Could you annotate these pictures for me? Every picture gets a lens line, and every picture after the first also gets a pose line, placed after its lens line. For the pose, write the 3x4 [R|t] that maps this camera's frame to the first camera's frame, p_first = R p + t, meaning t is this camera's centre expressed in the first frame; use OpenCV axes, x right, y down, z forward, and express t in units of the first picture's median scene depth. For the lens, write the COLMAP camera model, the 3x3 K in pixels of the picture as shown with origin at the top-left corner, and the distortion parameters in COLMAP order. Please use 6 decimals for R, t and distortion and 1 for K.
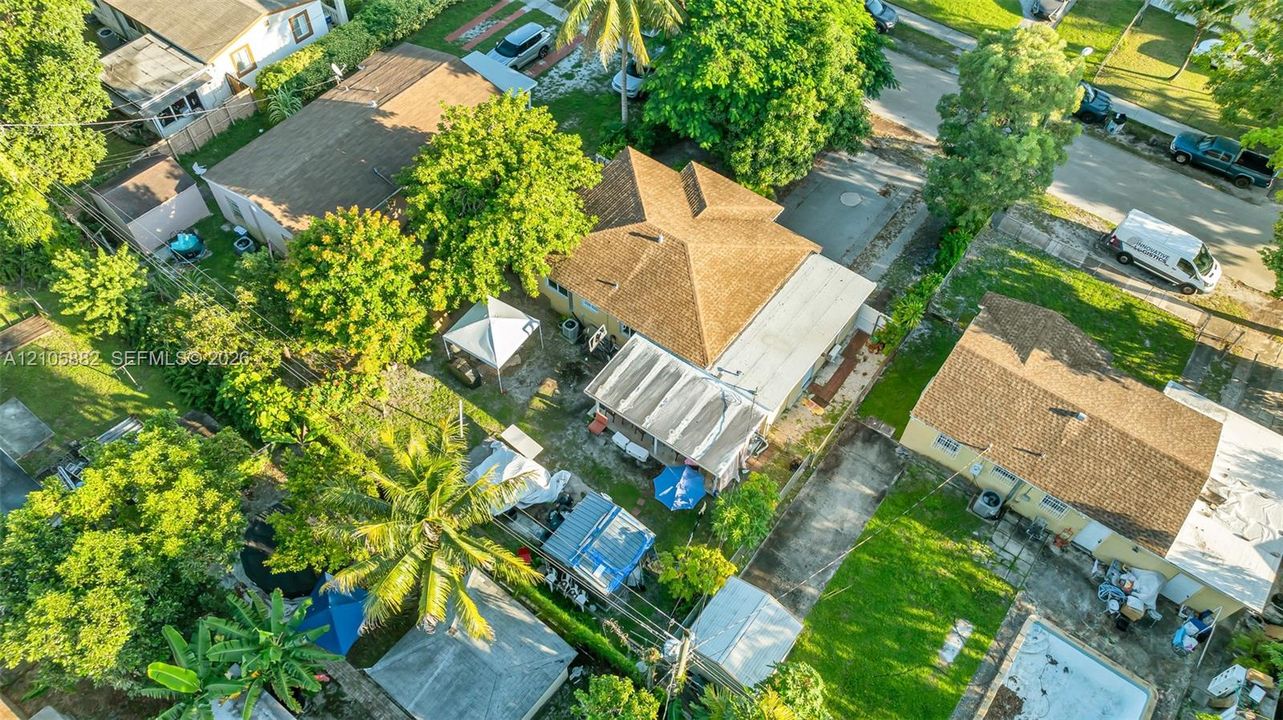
lens RADIAL K [[896.9, 0, 648.5], [0, 896.9, 363.7], [0, 0, 1]] dist [-0.034194, 0.021940]
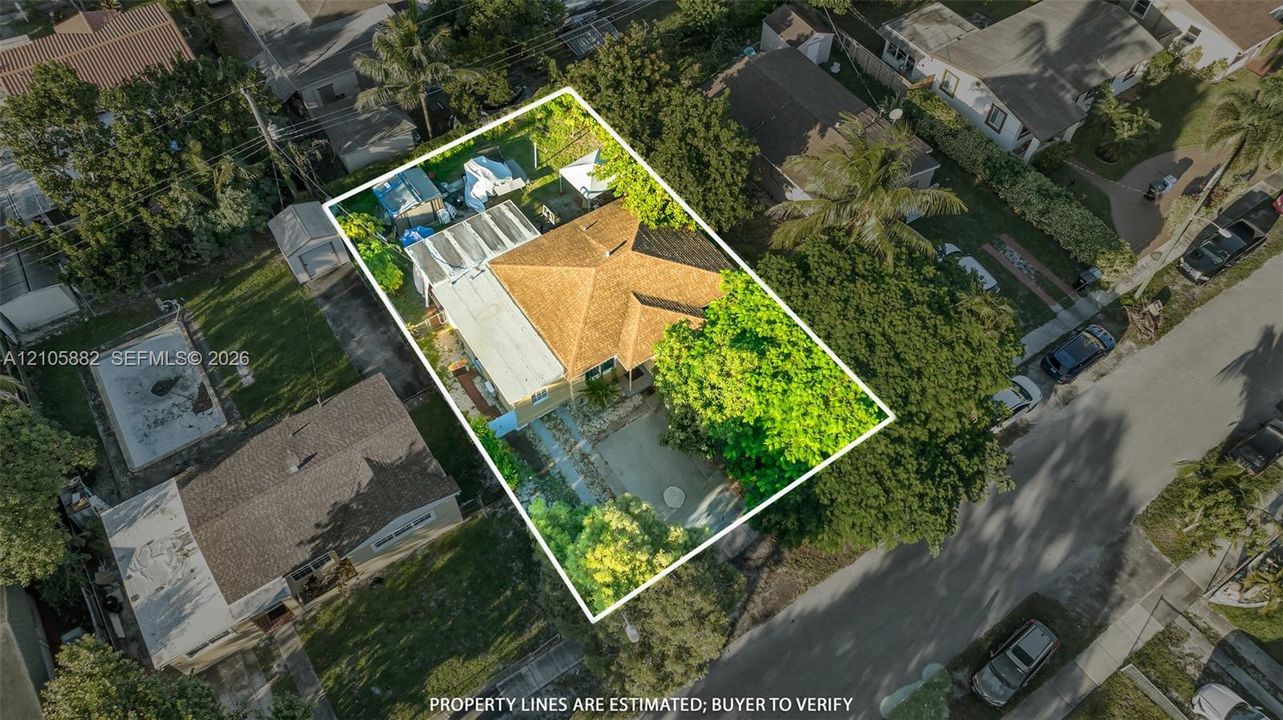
lens RADIAL K [[896.9, 0, 642.4], [0, 896.9, 361.6], [0, 0, 1]] dist [-0.034194, 0.021940]
pose [[-0.324692, 0.763743, -0.557917, 0.773693], [-0.776714, 0.121292, 0.618064, -0.895127], [0.539713, 0.634023, 0.553828, 0.457077]]
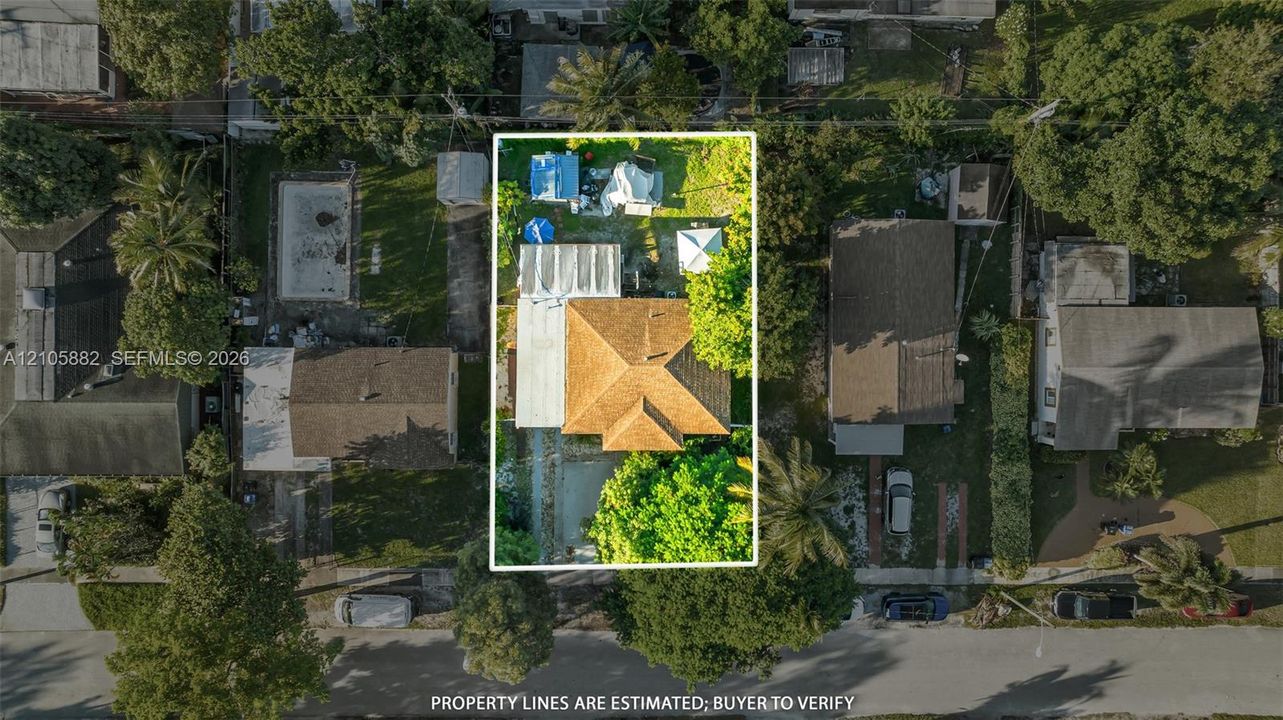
lens RADIAL K [[896.9, 0, 644.8], [0, 896.9, 351.5], [0, 0, 1]] dist [-0.034194, 0.021940]
pose [[-0.803235, 0.594494, -0.037284, 0.063459], [-0.503120, -0.643607, 0.576749, -0.985288], [0.318878, 0.482024, 0.816070, -0.213884]]
